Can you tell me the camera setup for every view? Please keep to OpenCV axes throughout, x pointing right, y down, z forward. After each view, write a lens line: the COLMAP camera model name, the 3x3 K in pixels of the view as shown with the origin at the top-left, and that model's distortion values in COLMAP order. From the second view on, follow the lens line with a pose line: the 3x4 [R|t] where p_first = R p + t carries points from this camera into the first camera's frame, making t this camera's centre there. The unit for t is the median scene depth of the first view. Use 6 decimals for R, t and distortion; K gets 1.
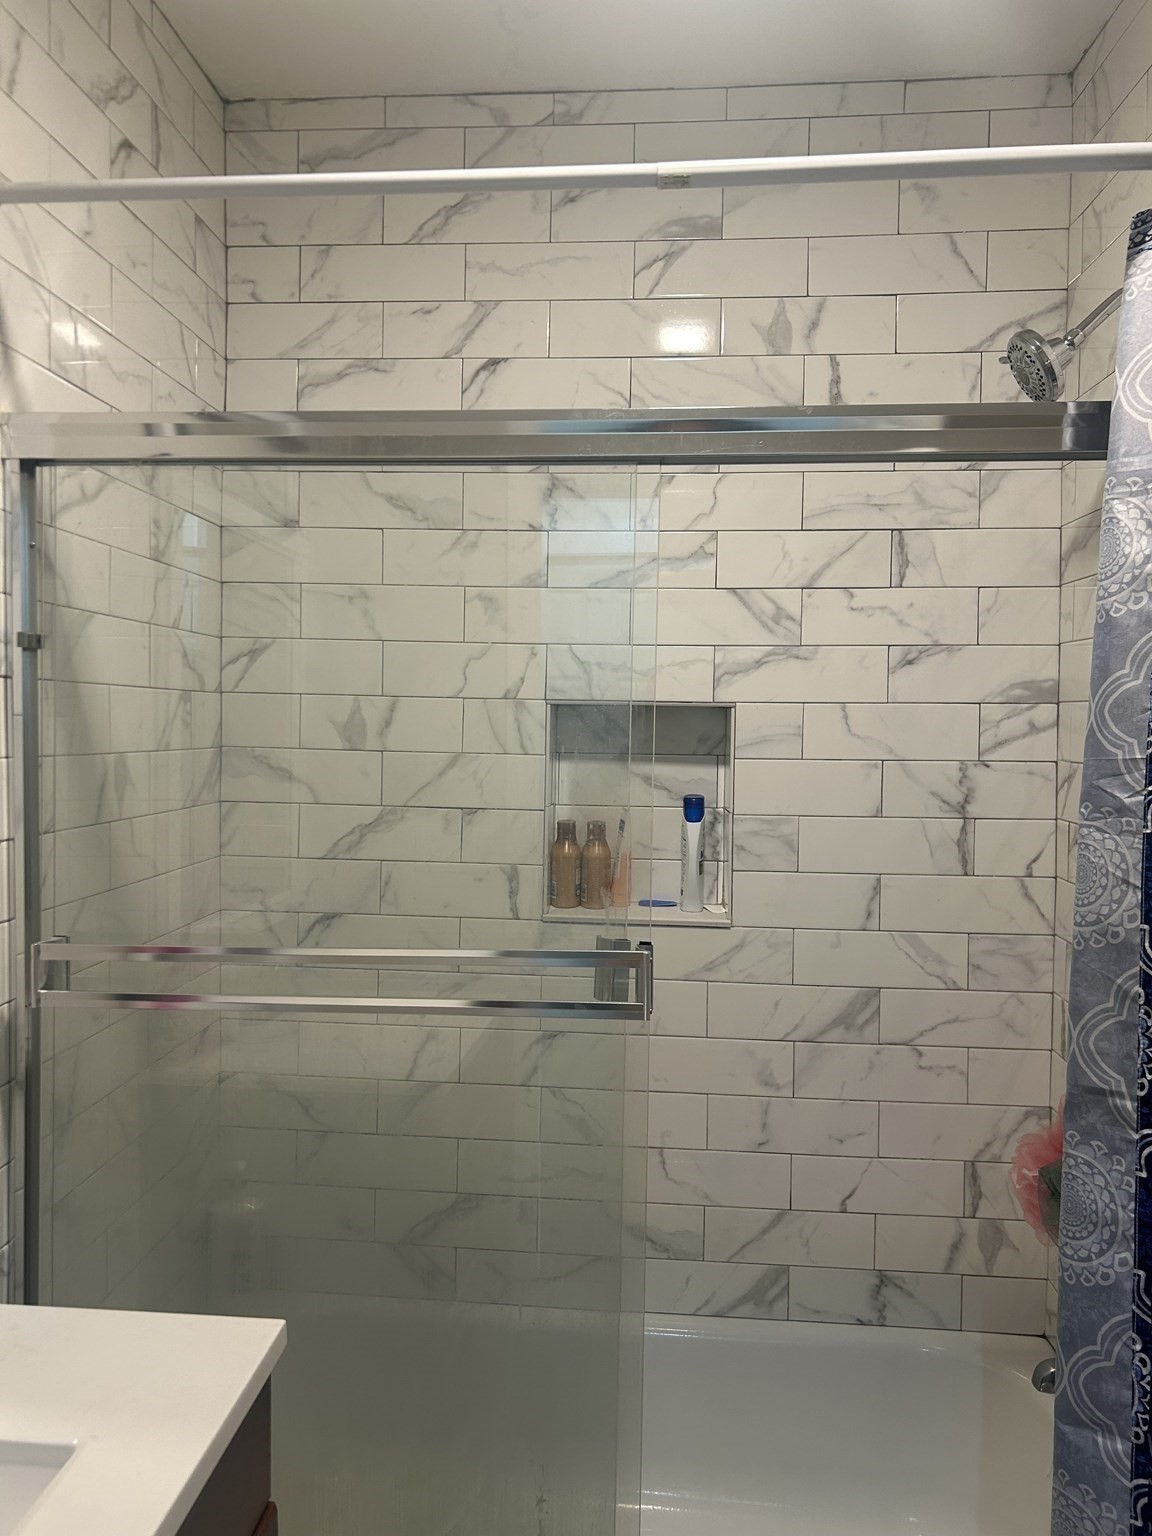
lens RADIAL K [[1173.7, 0, 569.9], [0, 1173.7, 775.8], [0, 0, 1]] dist [0.069627, -0.099622]
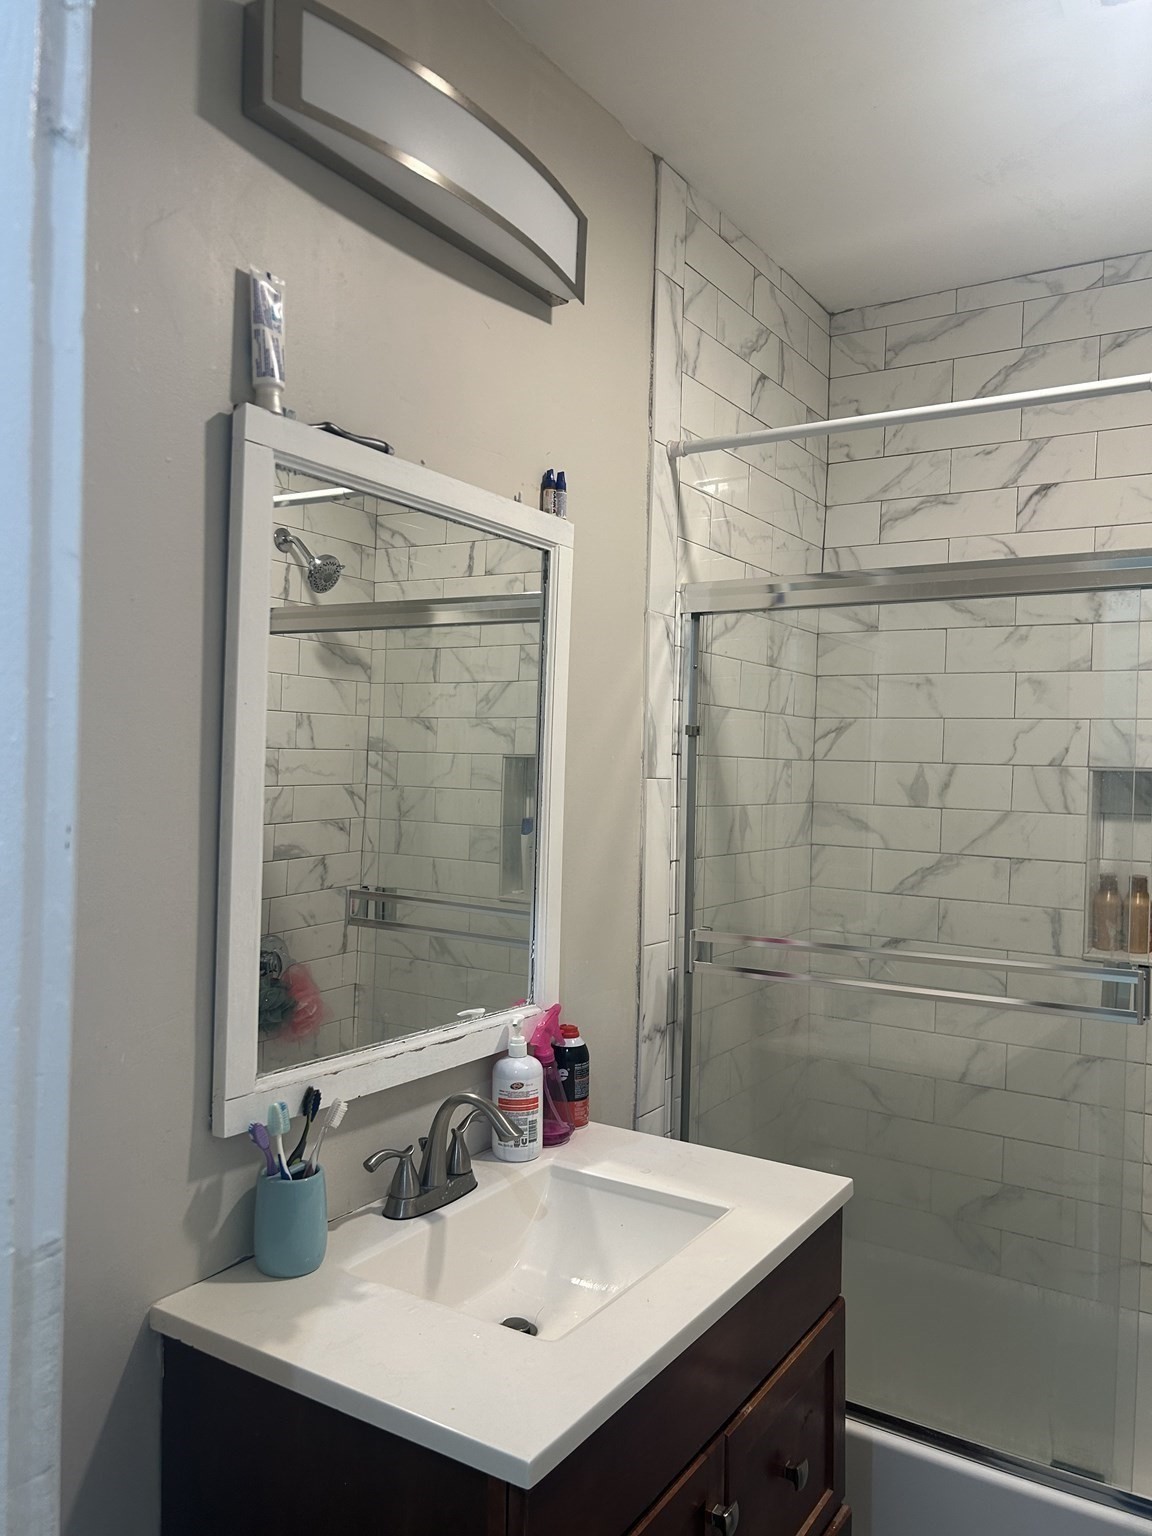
lens RADIAL K [[1173.7, 0, 569.9], [0, 1173.7, 775.8], [0, 0, 1]] dist [0.069627, -0.099622]
pose [[0.882993, 0.009756, -0.469284, 0.076798], [-0.031985, 0.998711, -0.039419, 0.006015], [0.468294, 0.049817, 0.882167, -0.272964]]
